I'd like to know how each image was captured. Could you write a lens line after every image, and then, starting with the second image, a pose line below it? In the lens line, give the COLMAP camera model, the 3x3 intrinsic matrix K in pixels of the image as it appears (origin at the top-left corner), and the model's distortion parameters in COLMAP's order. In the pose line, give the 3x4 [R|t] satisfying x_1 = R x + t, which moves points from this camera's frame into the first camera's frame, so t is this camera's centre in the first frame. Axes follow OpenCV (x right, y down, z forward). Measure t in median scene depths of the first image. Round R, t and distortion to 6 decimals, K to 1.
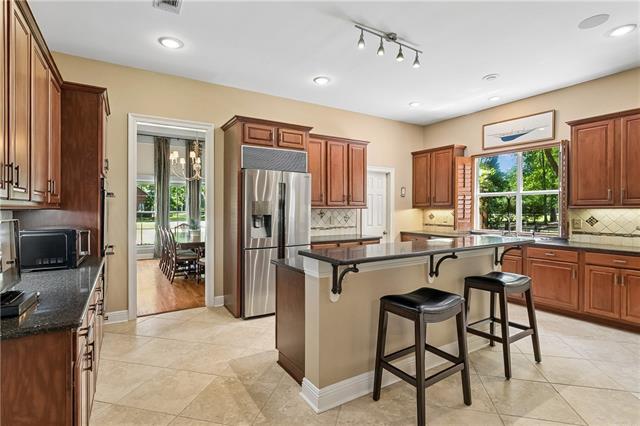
lens RADIAL K [[308.7, 0, 320.2], [0, 308.7, 210.5], [0, 0, 1]] dist [-0.017708, -0.000012]
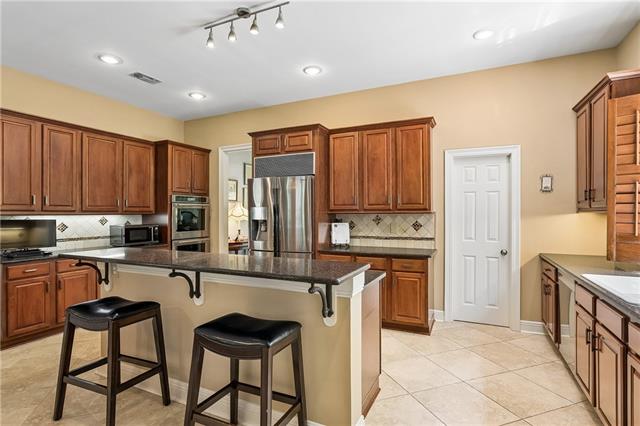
lens RADIAL K [[327.2, 0, 323.7], [0, 327.2, 213.8], [0, 0, 1]] dist [-0.003024, 0.000243]
pose [[0.559912, 0.000201, -0.828552, 0.626431], [0.001062, 0.999999, 0.000961, -0.005864], [0.828551, -0.001418, 0.559911, 0.383813]]
